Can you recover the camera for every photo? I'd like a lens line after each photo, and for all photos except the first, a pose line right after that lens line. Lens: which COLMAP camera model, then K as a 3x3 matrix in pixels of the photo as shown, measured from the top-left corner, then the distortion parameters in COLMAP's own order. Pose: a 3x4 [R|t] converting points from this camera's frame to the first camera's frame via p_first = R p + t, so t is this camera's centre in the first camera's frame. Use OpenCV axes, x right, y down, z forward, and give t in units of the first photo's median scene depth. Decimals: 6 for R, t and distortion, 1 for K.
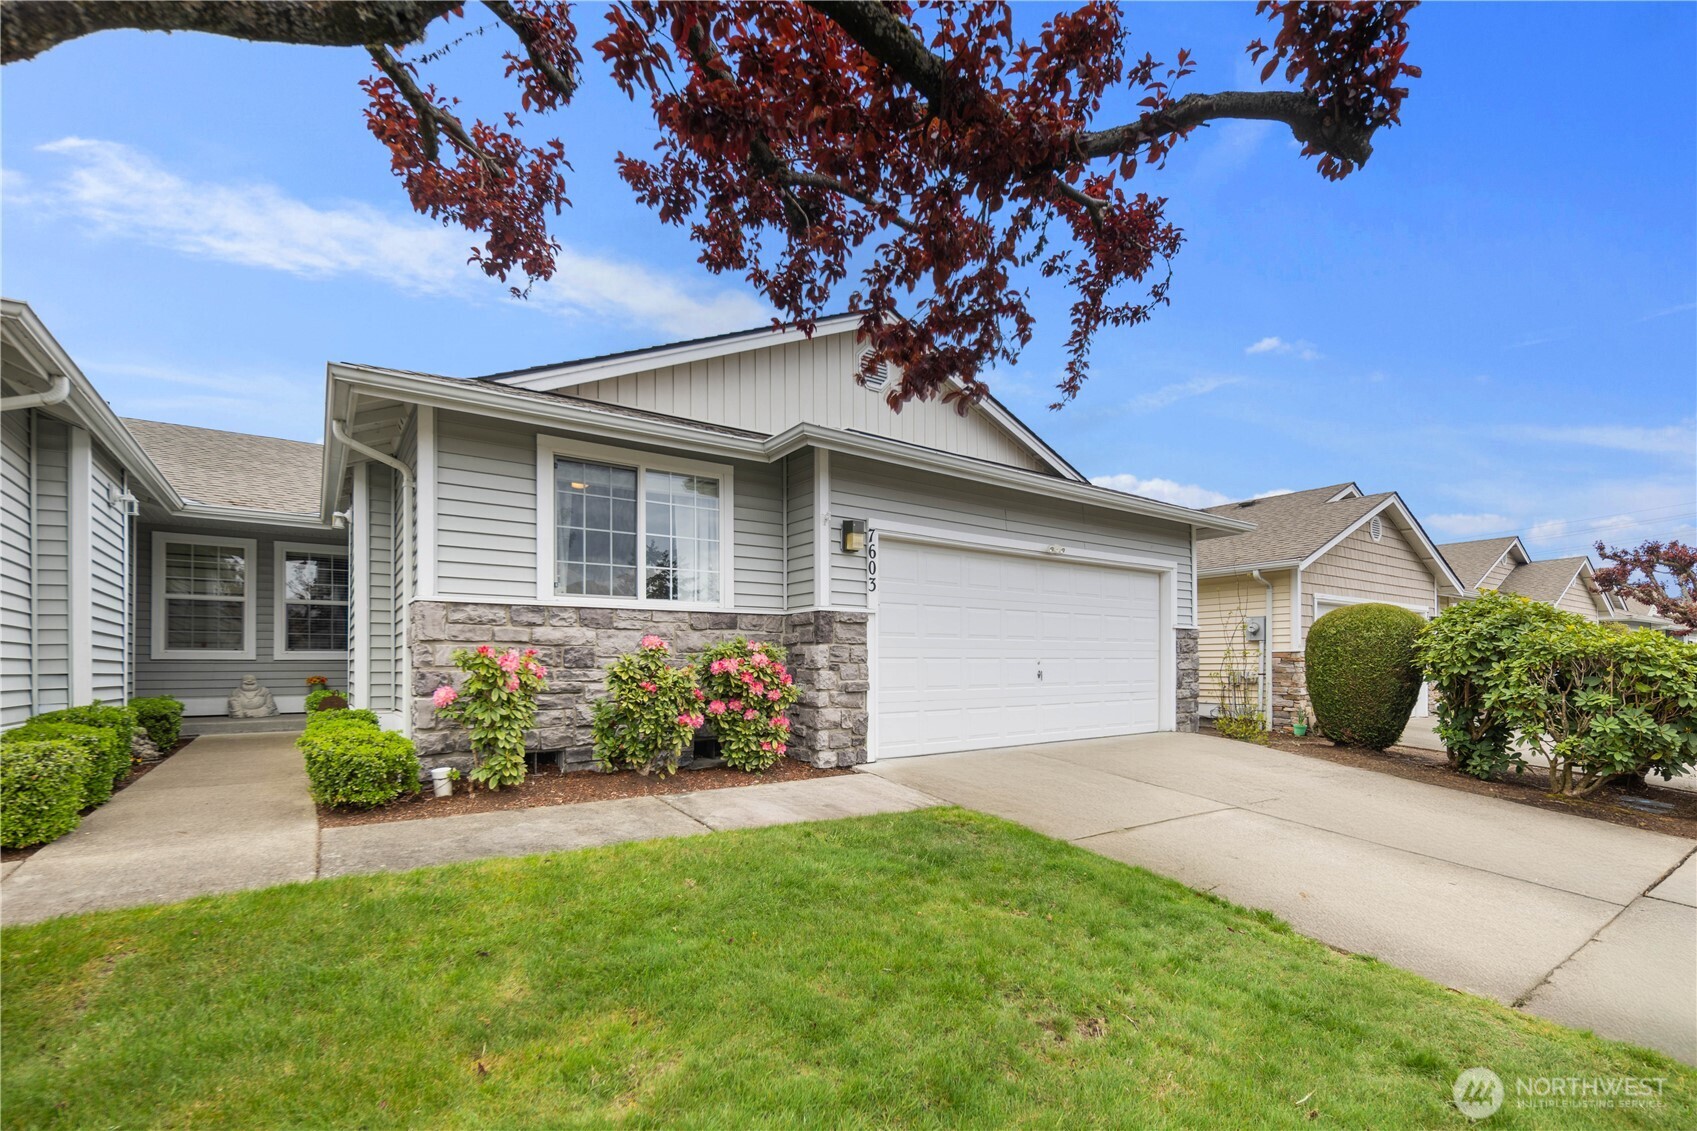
lens RADIAL K [[765.5, 0, 849.0], [0, 765.5, 648.4], [0, 0, 1]] dist [-0.011588, -0.000245]
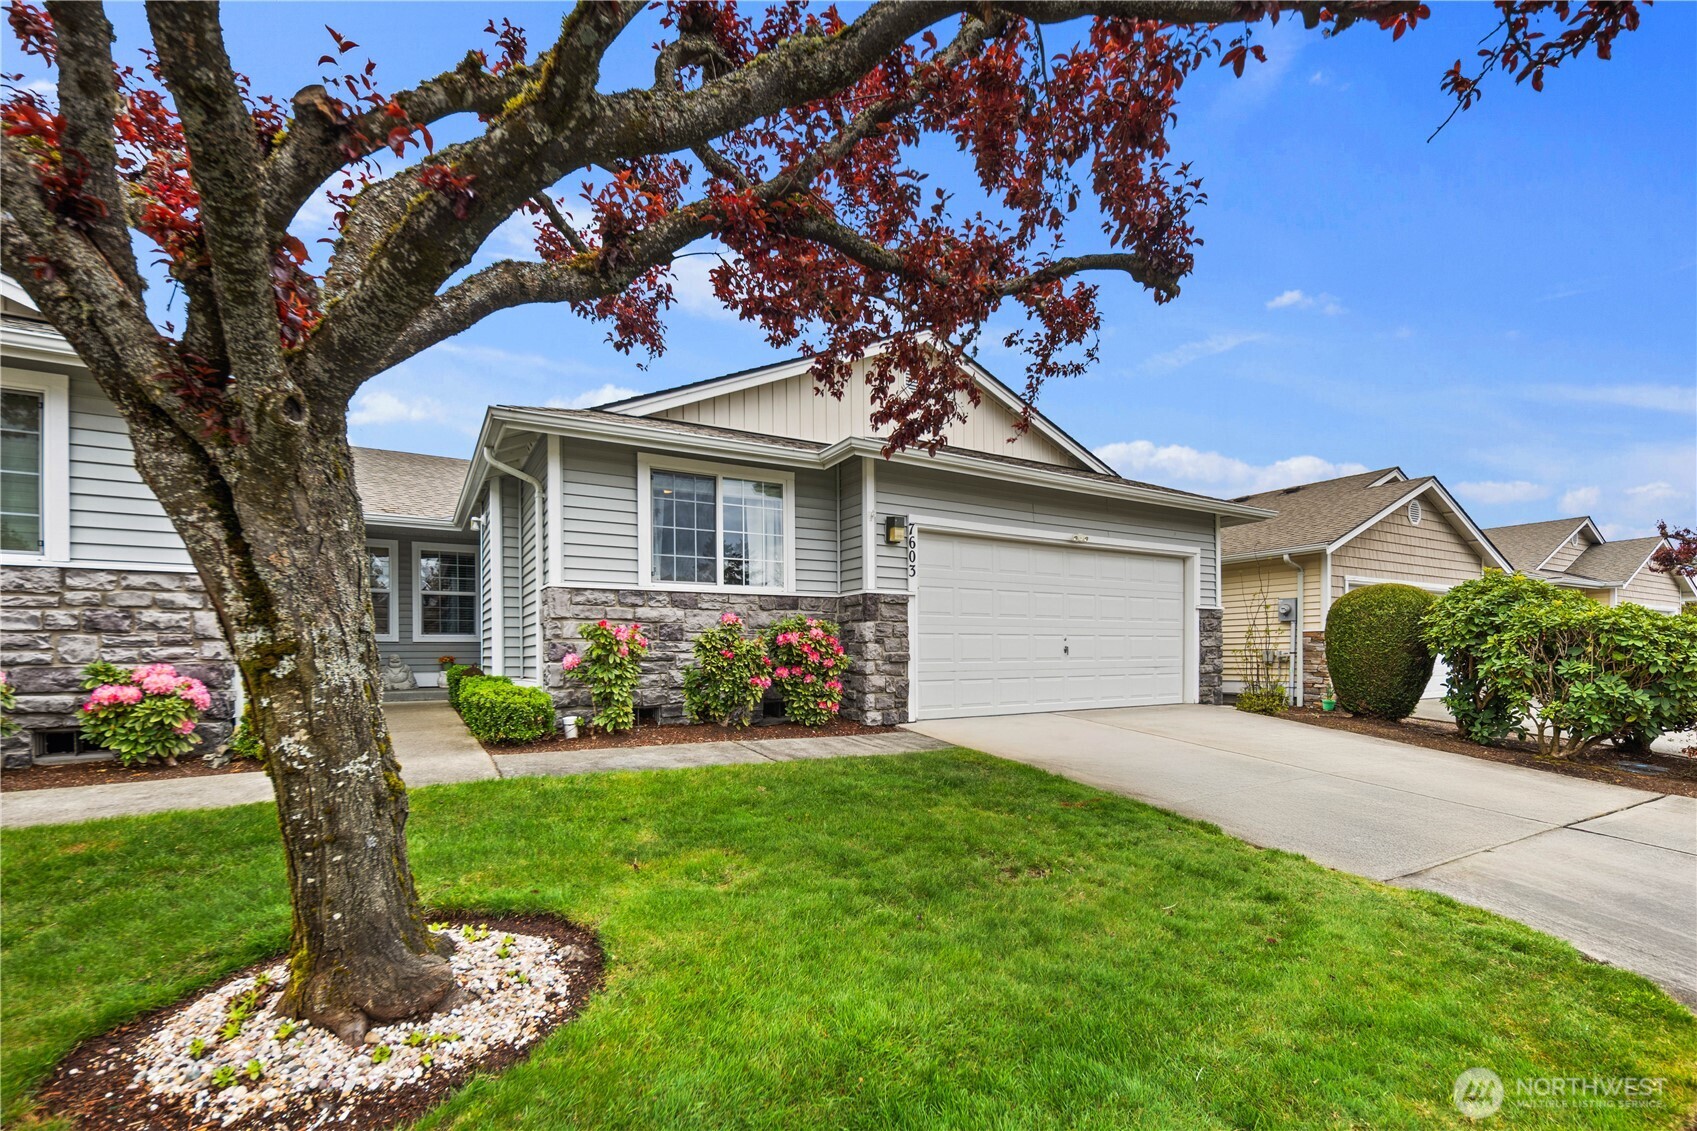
lens RADIAL K [[765.5, 0, 849.0], [0, 765.5, 648.4], [0, 0, 1]] dist [-0.011588, -0.000245]
pose [[0.996247, -0.003991, -0.086465, 0.039968], [0.004973, 0.999926, 0.011146, 0.025359], [0.086414, -0.011534, 0.996193, -0.206844]]
